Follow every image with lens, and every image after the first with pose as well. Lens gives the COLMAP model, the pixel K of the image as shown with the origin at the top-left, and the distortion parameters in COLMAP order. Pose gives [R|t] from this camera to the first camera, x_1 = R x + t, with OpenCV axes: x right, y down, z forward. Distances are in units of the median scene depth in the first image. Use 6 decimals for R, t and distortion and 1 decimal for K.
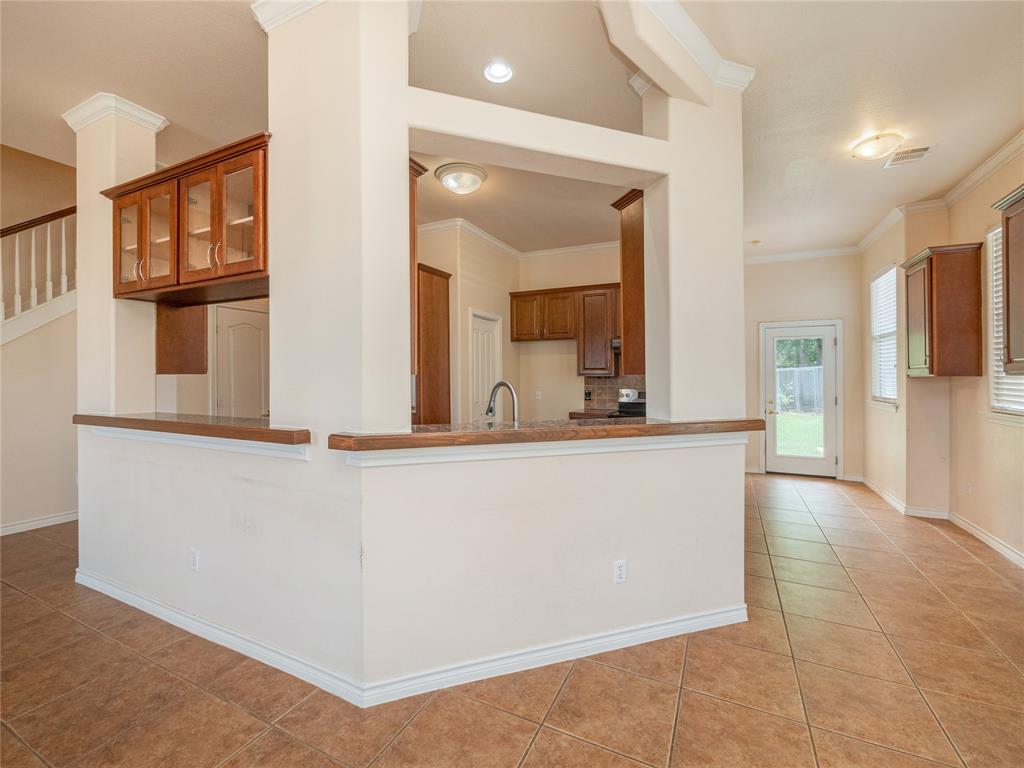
lens RADIAL K [[444.8, 0, 509.8], [0, 444.8, 377.6], [0, 0, 1]] dist [-0.001147, -0.000115]
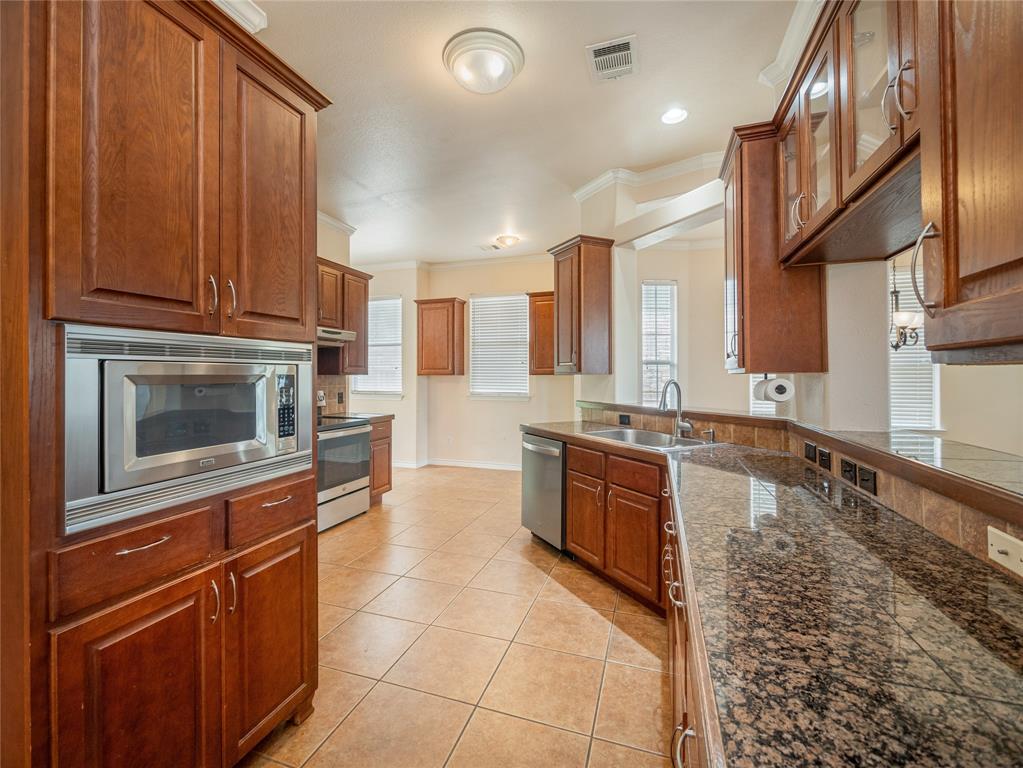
lens RADIAL K [[444.3, 0, 509.3], [0, 444.3, 377.6], [0, 0, 1]] dist [-0.001147, -0.000115]
pose [[-0.134332, -0.005358, 0.990922, -0.652927], [-0.002700, 0.999984, 0.005041, -0.003879], [-0.990933, -0.001999, -0.134344, 0.918721]]
